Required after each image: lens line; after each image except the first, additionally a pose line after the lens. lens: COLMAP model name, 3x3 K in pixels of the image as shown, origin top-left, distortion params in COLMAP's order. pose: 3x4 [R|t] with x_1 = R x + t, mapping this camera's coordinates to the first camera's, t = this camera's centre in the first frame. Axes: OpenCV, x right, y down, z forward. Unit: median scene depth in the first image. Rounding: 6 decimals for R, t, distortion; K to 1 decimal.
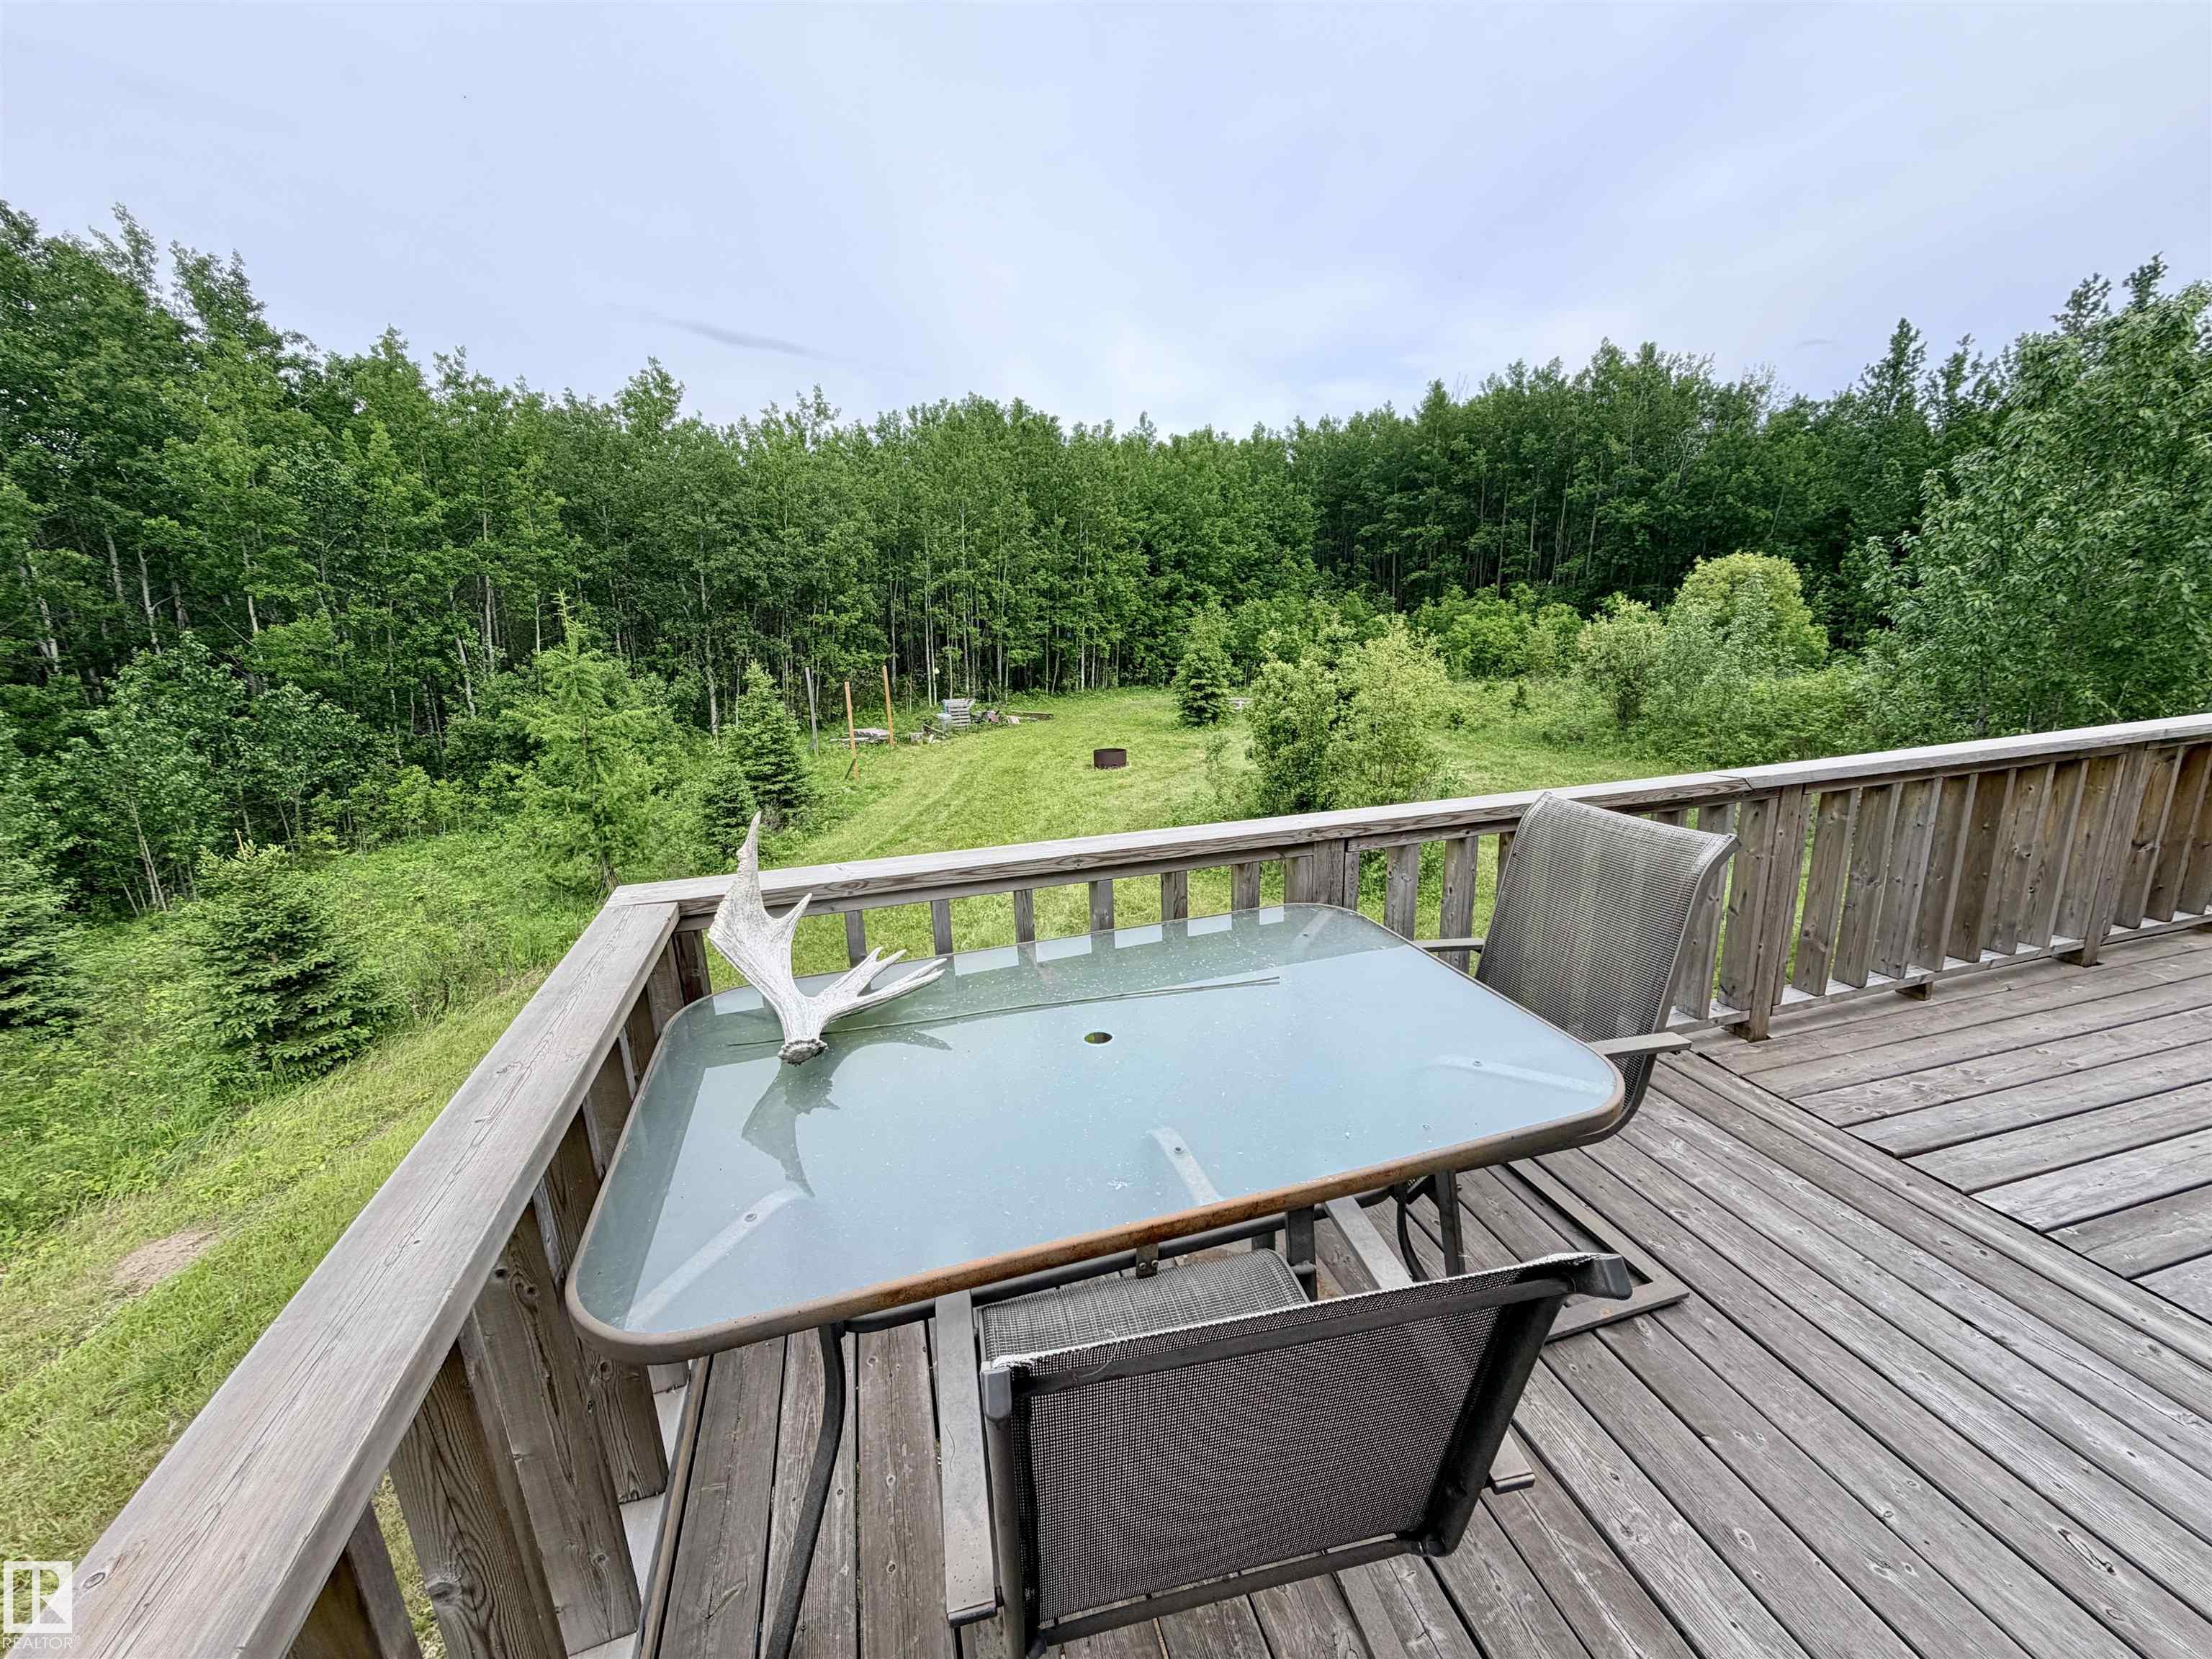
lens RADIAL K [[883.7, 0, 1101.5], [0, 883.7, 826.3], [0, 0, 1]] dist [0.000992, -0.000263]
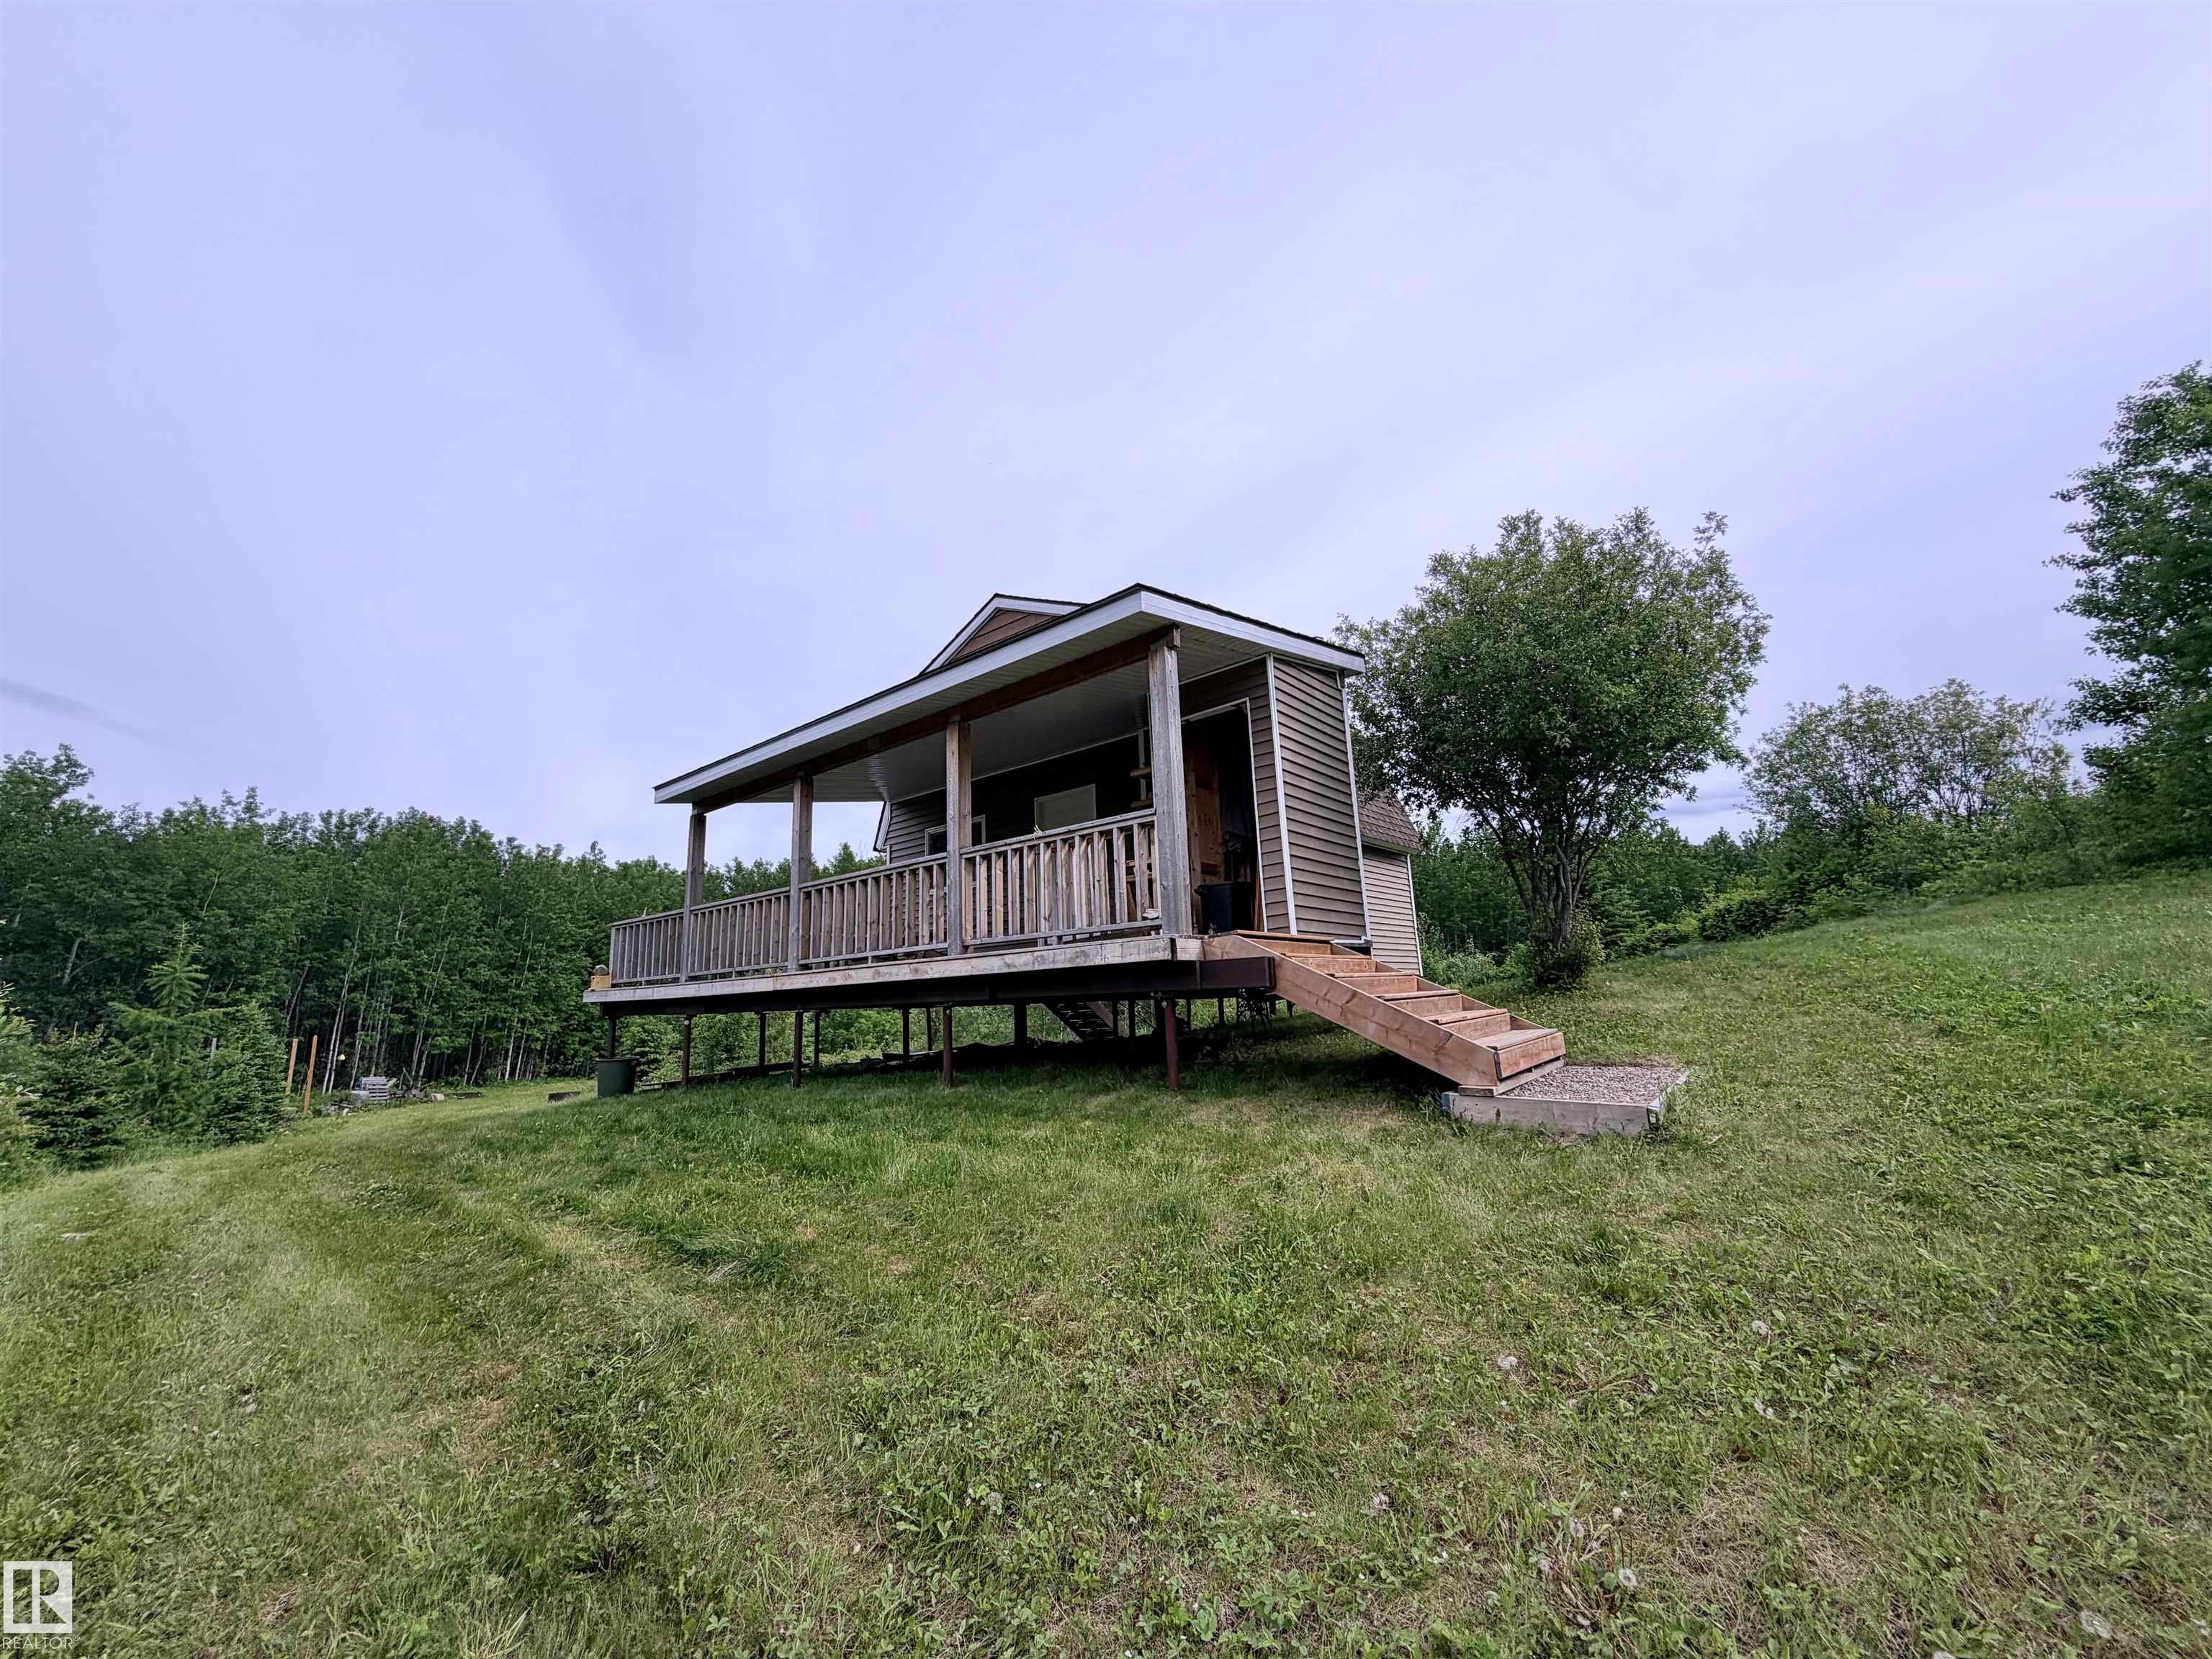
lens RADIAL K [[879.5, 0, 1106.3], [0, 879.5, 831.5], [0, 0, 1]] dist [-0.000322, -0.000579]
pose [[0.823364, 0.114006, 0.555944, -0.048798], [0.151018, 0.900279, -0.408279, 0.107203], [-0.547051, 0.420120, 0.724041, -0.240940]]
